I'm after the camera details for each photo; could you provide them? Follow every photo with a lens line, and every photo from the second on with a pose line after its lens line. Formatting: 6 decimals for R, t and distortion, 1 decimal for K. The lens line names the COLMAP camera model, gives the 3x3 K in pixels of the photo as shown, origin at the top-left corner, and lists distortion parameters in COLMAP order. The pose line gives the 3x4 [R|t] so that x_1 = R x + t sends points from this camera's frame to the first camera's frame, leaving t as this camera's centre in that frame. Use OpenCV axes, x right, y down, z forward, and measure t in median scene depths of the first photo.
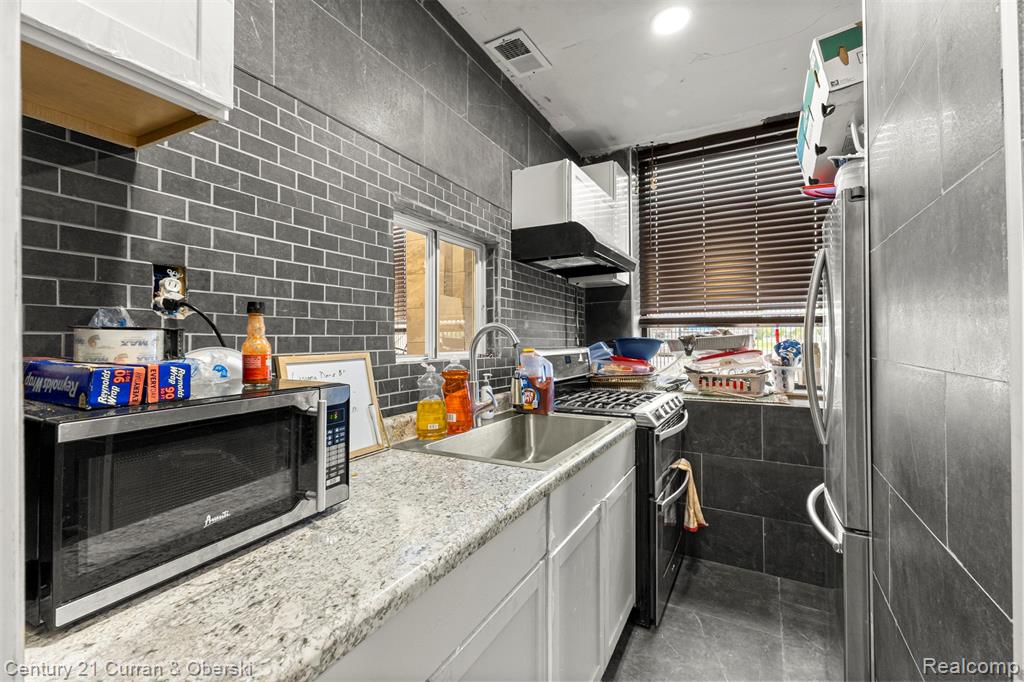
lens RADIAL K [[440.9, 0, 510.2], [0, 440.9, 338.3], [0, 0, 1]] dist [0.010062, 0.000218]
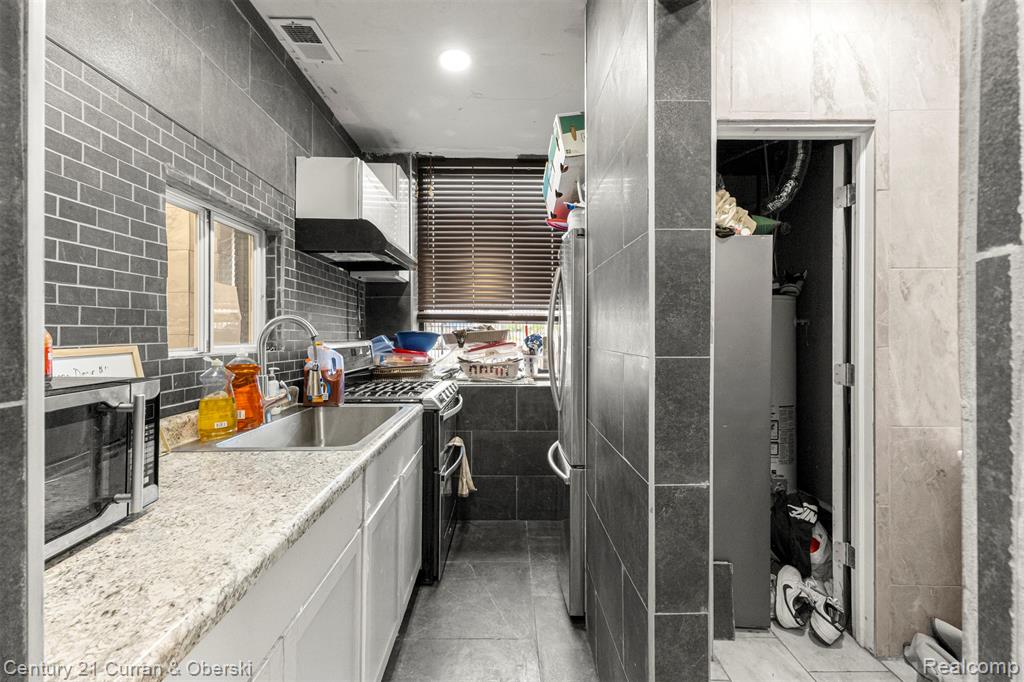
lens RADIAL K [[440.9, 0, 510.2], [0, 440.9, 338.3], [0, 0, 1]] dist [0.010062, 0.000218]
pose [[0.867619, 0.001265, 0.497228, -0.087065], [-0.008271, 0.999895, 0.011889, 0.000717], [-0.497160, -0.014428, 0.867539, -0.089843]]
